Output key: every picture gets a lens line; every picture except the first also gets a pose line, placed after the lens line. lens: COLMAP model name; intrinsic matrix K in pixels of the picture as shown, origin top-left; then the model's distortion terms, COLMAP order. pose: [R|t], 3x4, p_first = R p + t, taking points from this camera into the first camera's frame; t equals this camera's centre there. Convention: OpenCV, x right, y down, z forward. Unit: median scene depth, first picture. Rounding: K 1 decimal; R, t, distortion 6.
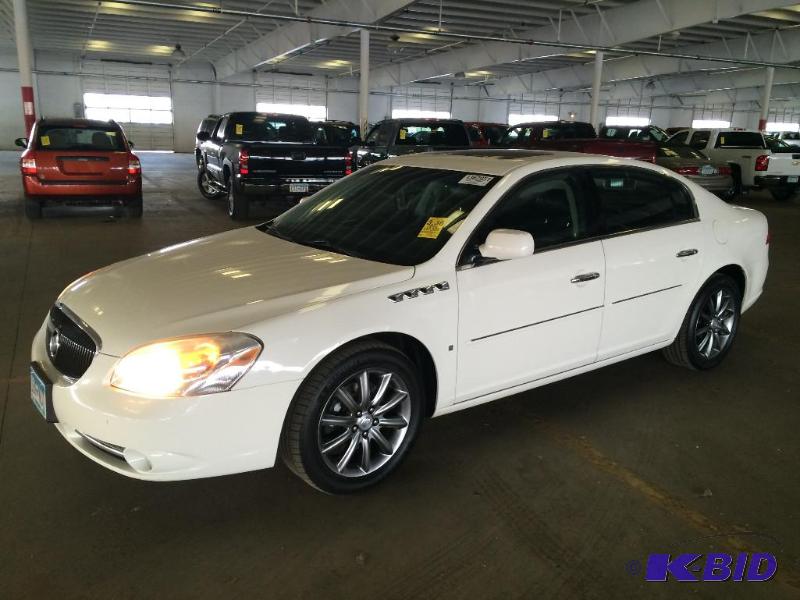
lens RADIAL K [[679.6, 0, 403.1], [0, 679.6, 295.5], [0, 0, 1]] dist [0.068385, -0.090873]
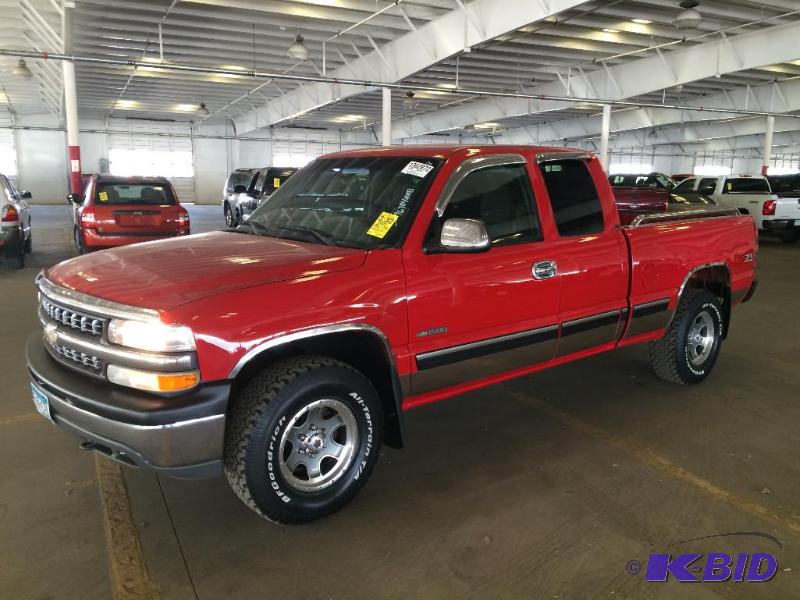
lens RADIAL K [[679.6, 0, 399.6], [0, 679.6, 296.2], [0, 0, 1]] dist [0.068385, -0.090873]
pose [[0.999904, -0.011571, -0.007607, -0.026552], [0.011033, 0.997666, -0.067391, 0.004796], [0.008369, 0.067300, 0.997698, -0.030860]]
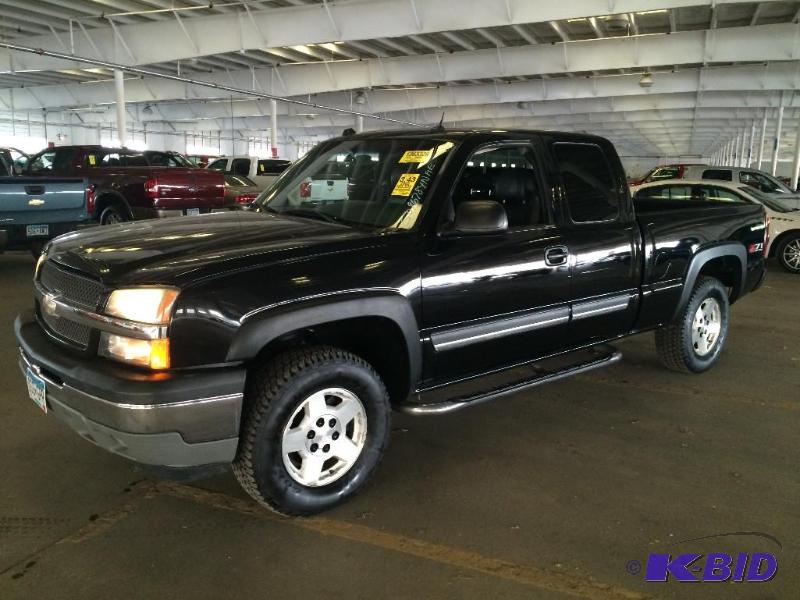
lens RADIAL K [[679.6, 0, 384.9], [0, 679.6, 290.9], [0, 0, 1]] dist [0.068385, -0.090873]
pose [[0.755810, -0.121939, 0.643337, -0.066258], [0.147081, 0.989016, 0.014664, -0.026783], [-0.638058, 0.083540, 0.765443, 0.097773]]
